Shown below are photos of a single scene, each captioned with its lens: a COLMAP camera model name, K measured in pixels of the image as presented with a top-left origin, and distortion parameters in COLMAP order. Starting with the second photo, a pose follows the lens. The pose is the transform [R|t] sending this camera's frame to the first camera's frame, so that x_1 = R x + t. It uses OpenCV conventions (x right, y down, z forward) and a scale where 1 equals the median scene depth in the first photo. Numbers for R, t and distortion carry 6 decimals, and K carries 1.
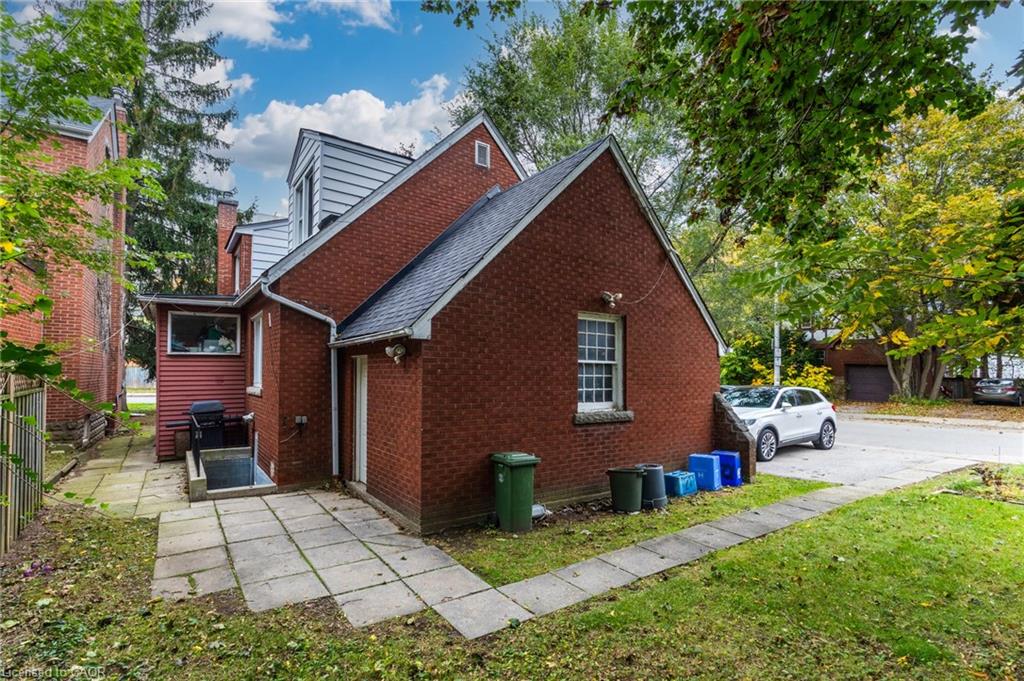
lens RADIAL K [[475.0, 0, 512.8], [0, 475.0, 361.3], [0, 0, 1]] dist [0.001151, 0.000099]
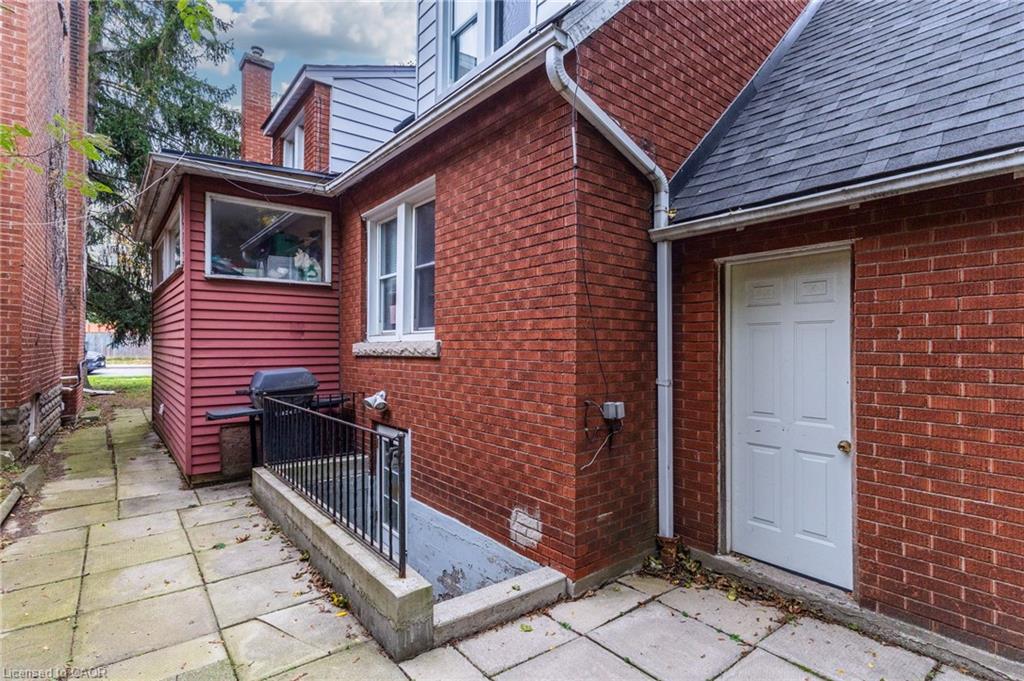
lens RADIAL K [[486.1, 0, 514.0], [0, 486.1, 345.6], [0, 0, 1]] dist [0.000801, 0.000261]
pose [[0.997891, 0.004684, 0.064743, -0.422632], [-0.006045, 0.999764, 0.020843, 0.045027], [-0.064630, -0.021191, 0.997684, 0.448274]]
